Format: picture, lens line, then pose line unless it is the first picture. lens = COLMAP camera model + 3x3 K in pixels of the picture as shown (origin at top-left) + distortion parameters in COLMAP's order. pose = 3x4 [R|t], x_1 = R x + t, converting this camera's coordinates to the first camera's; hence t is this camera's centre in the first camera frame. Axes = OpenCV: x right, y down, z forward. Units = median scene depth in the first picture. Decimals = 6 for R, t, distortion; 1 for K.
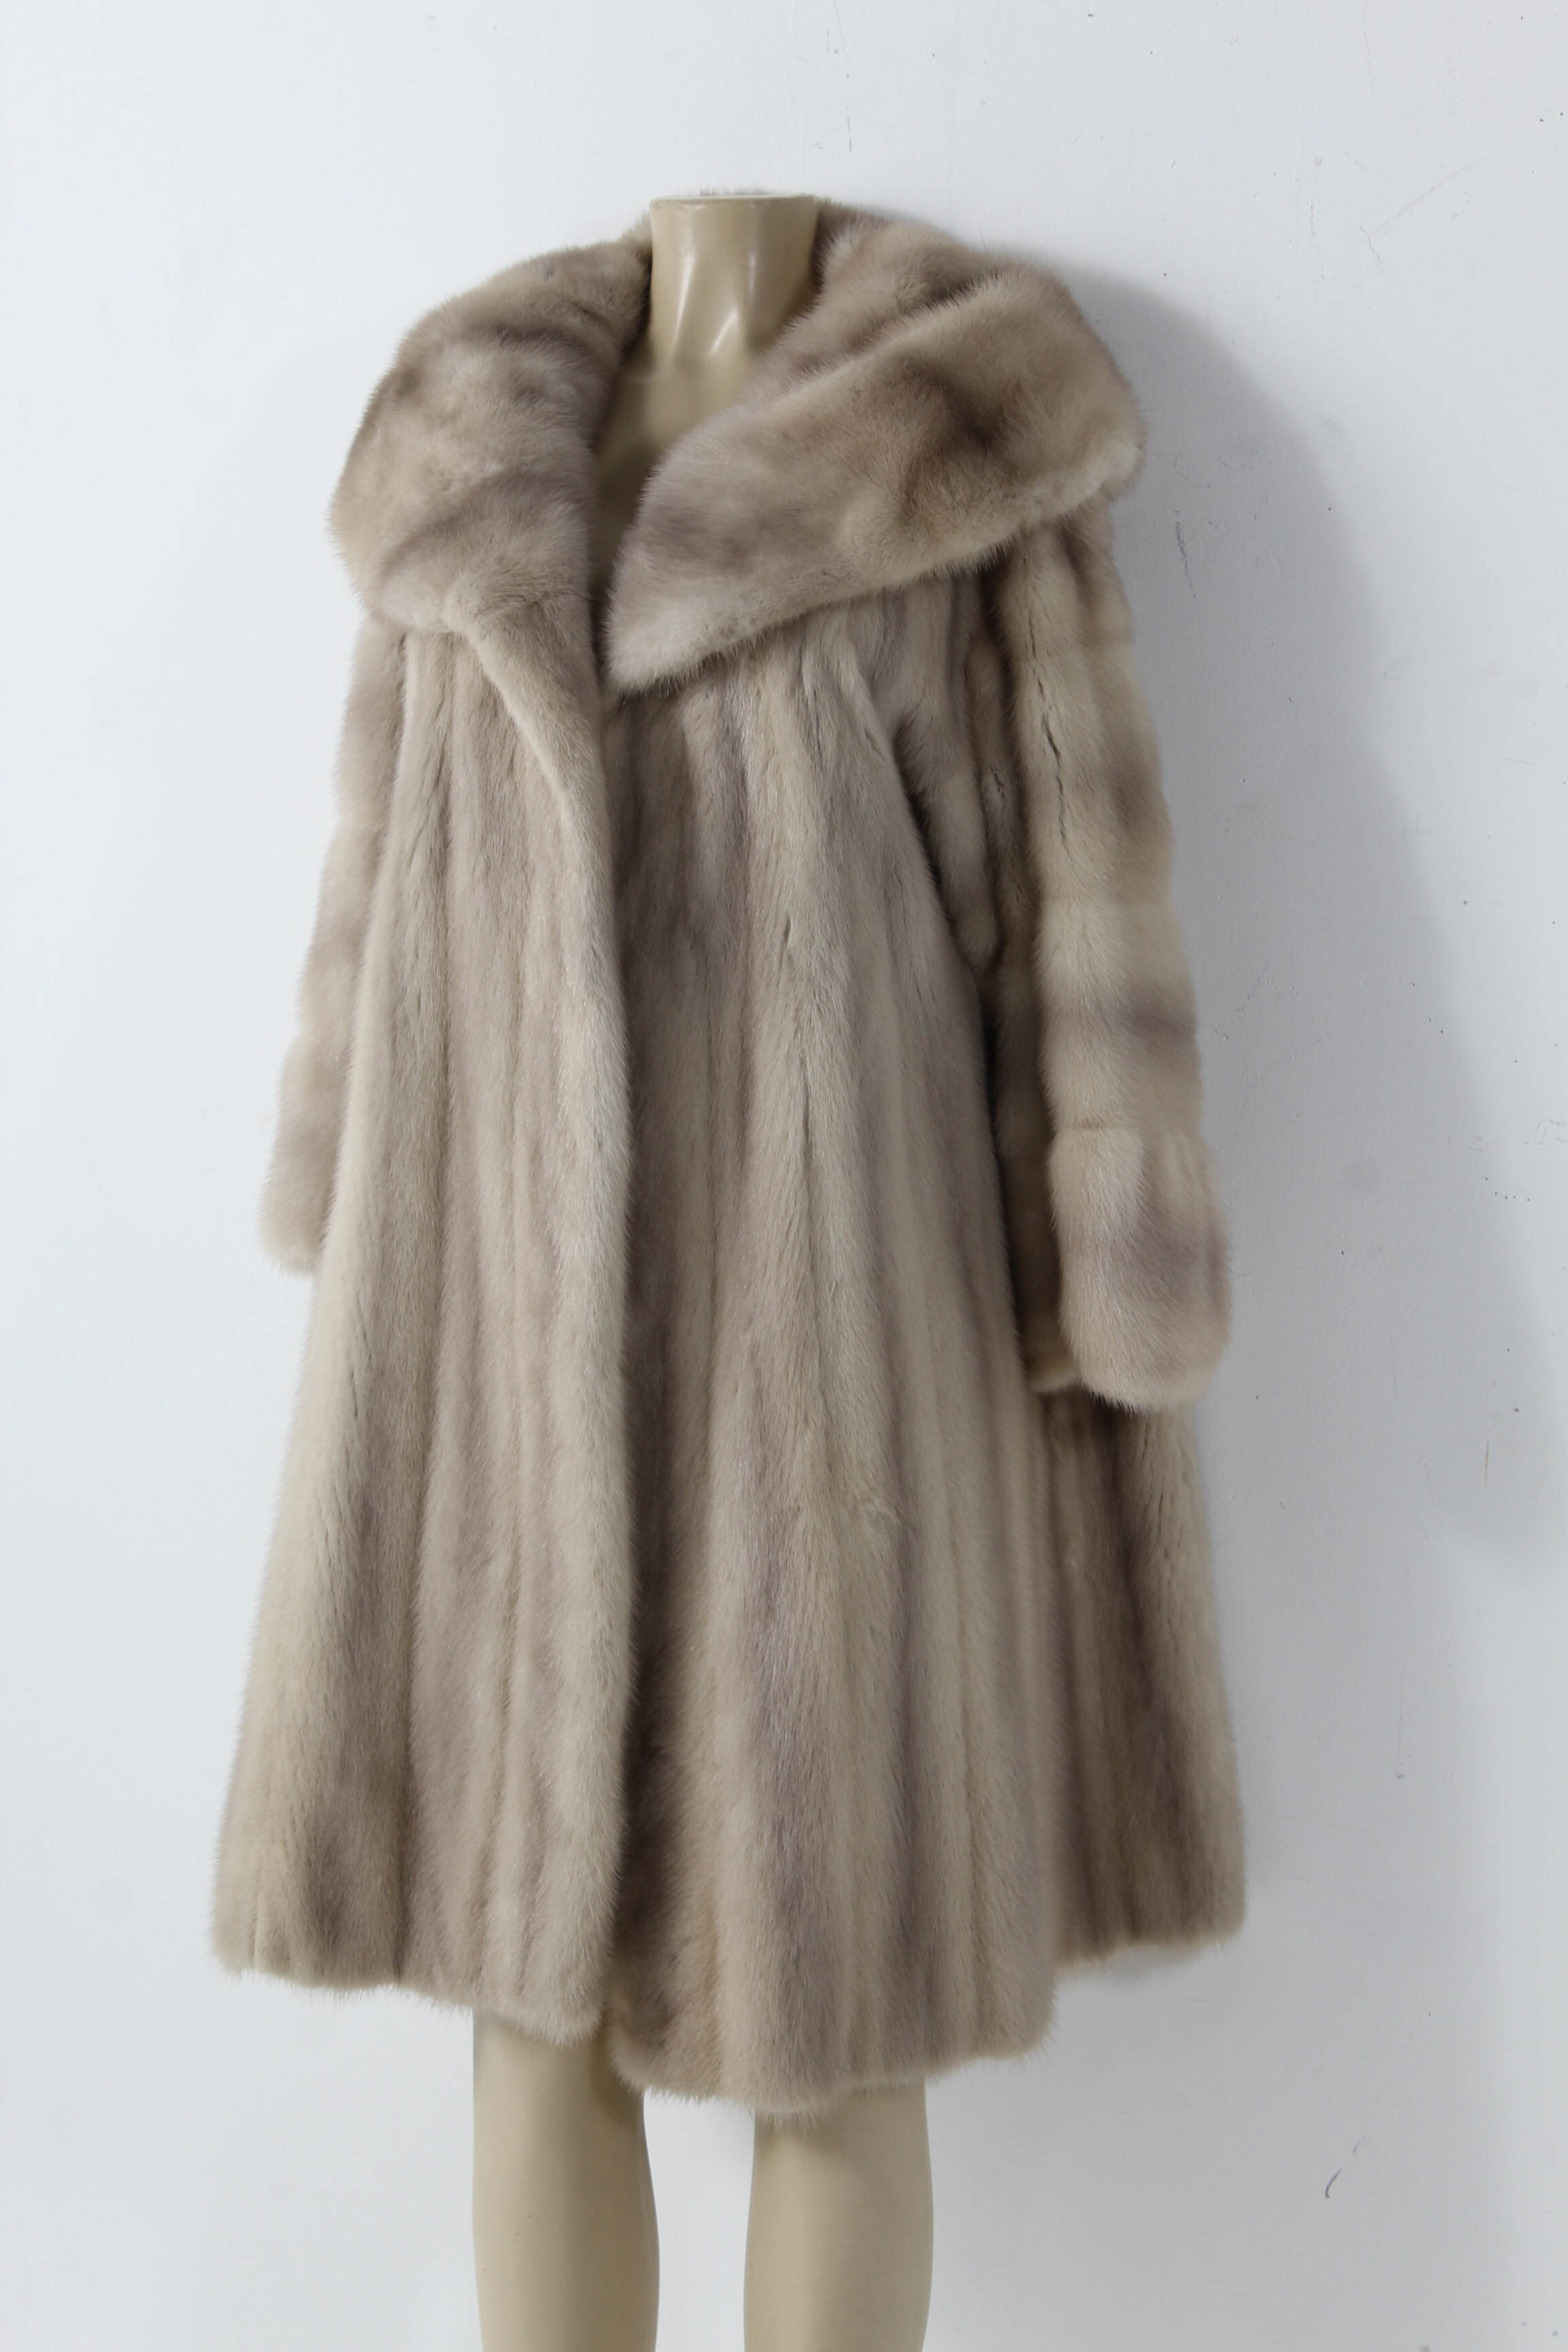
lens RADIAL K [[5429.3, 0, 772.9], [0, 5429.3, 1162.1], [0, 0, 1]] dist [0.107075, 0.000000]
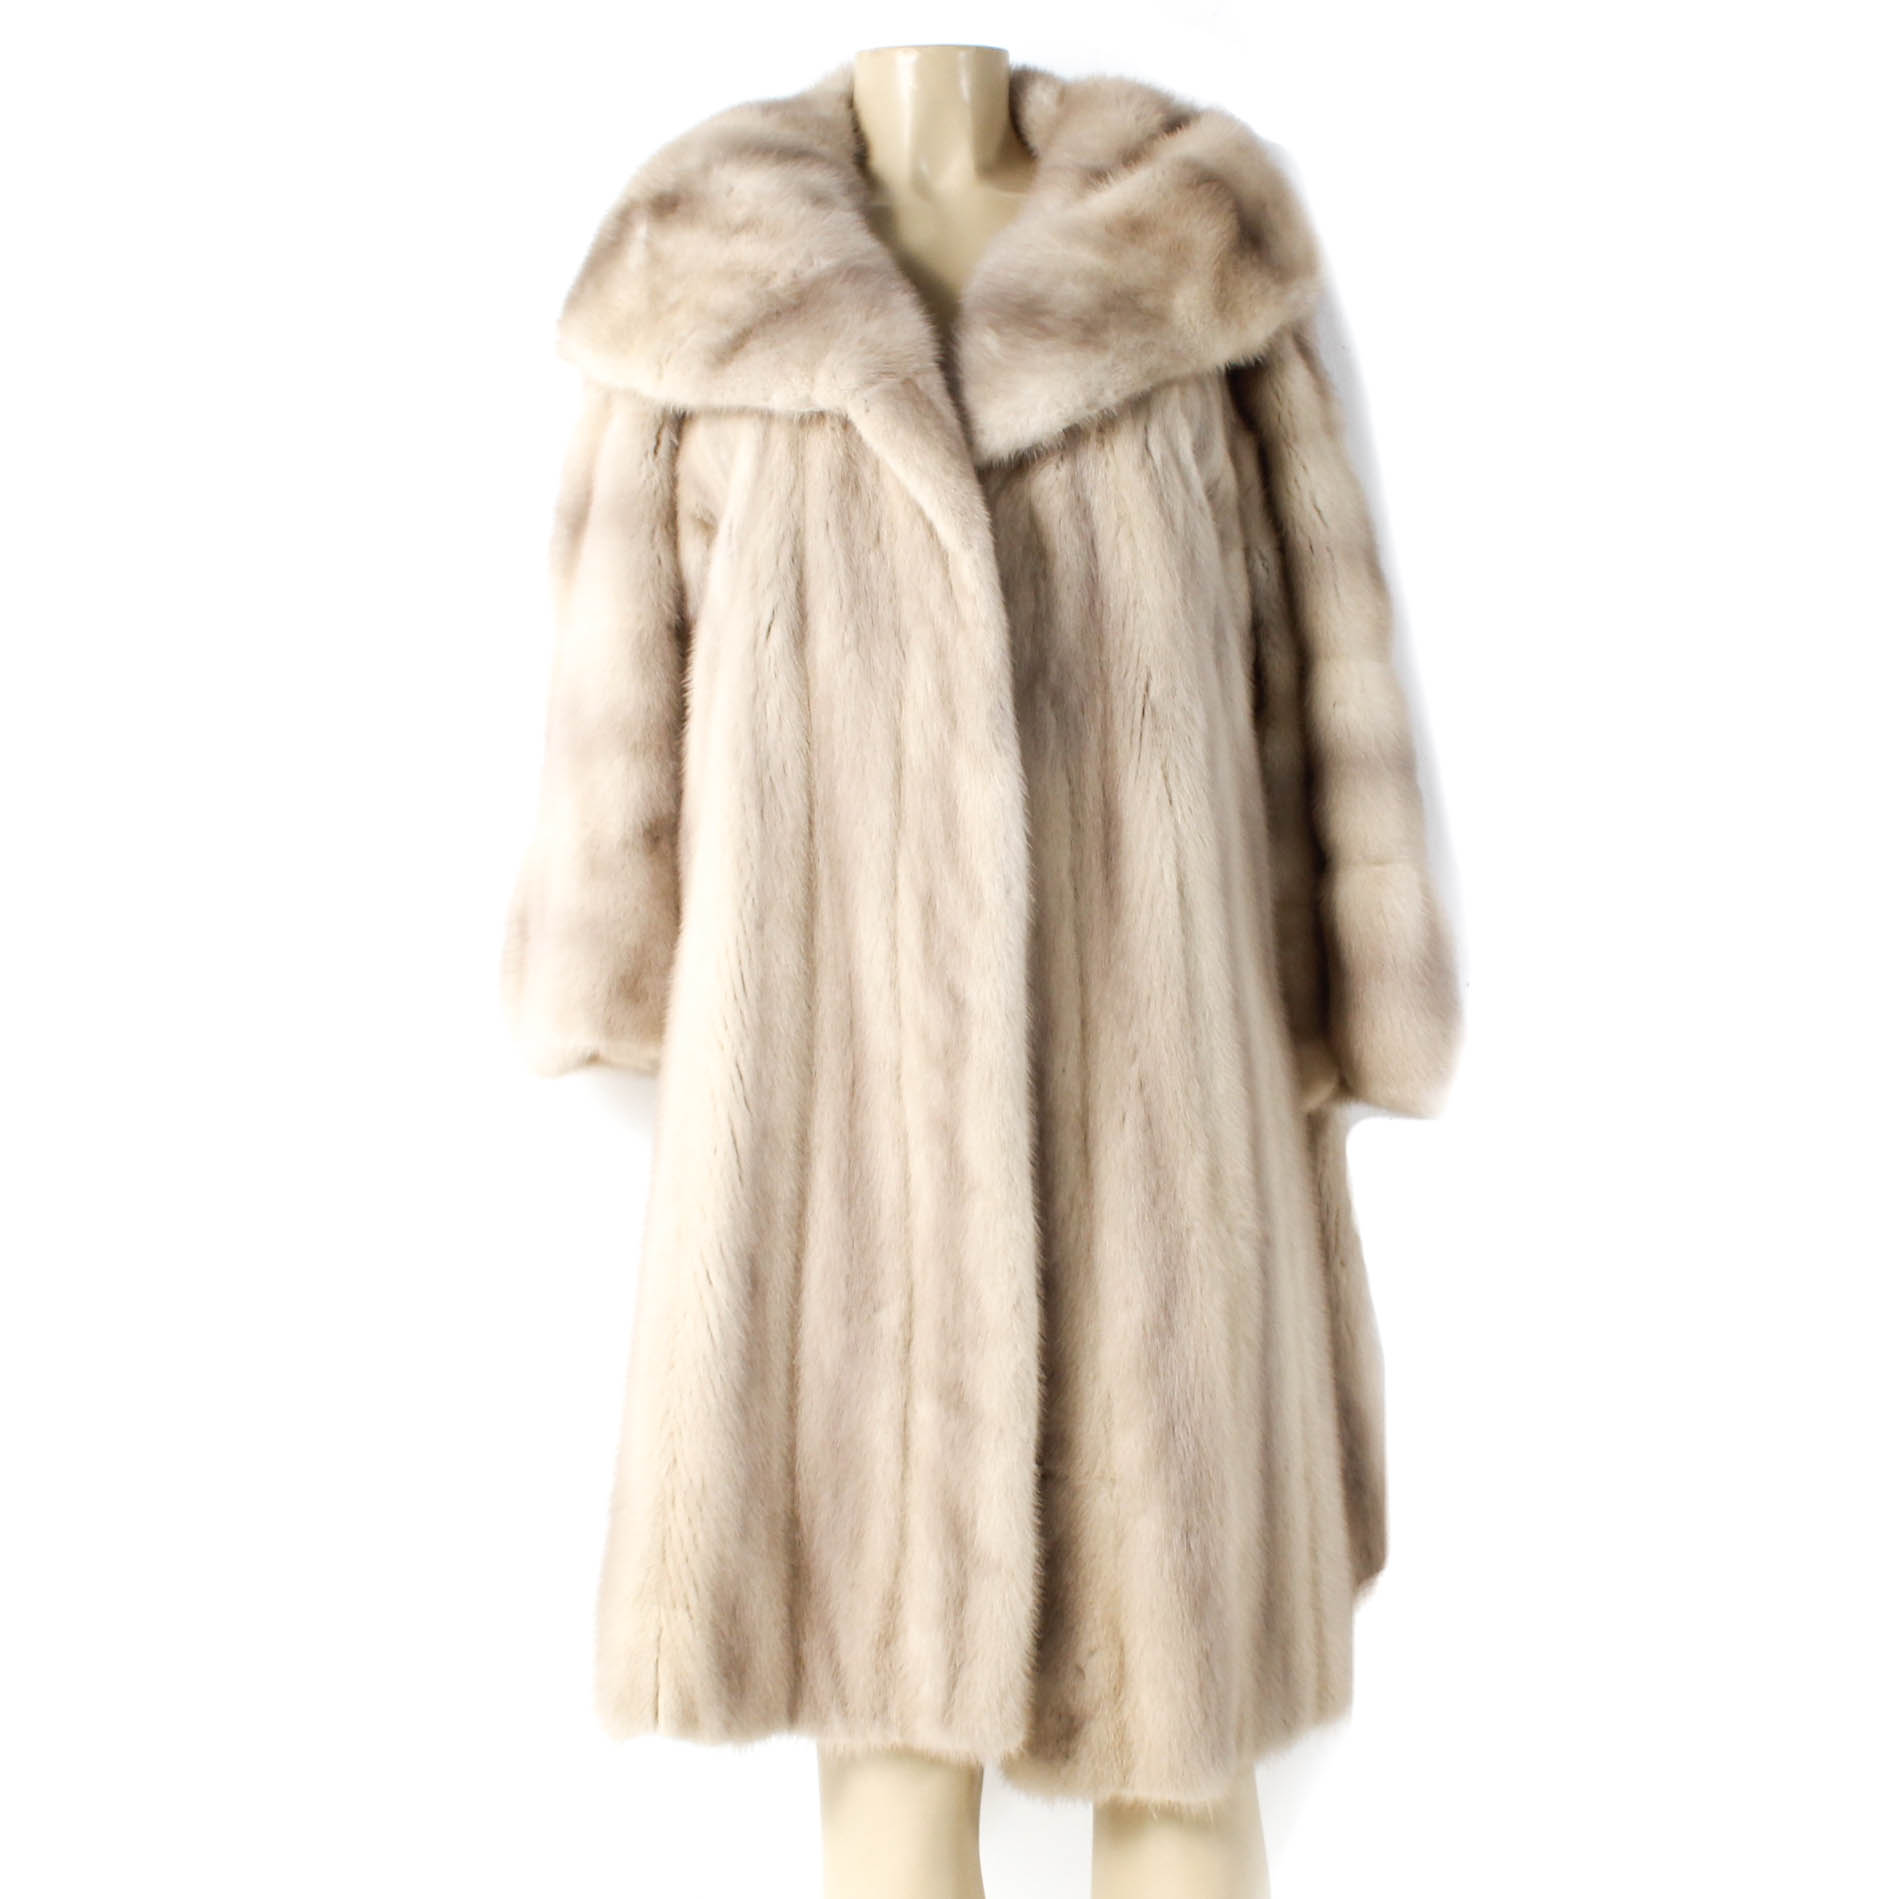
lens RADIAL K [[3621.1, 0, 979.2], [0, 3621.1, 875.3], [0, 0, 1]] dist [-0.090550, 0.000000]
pose [[0.922855, -0.041303, 0.382927, -0.297267], [0.070302, 0.995594, -0.062043, 0.035886], [-0.378678, 0.084177, 0.921693, 0.357550]]
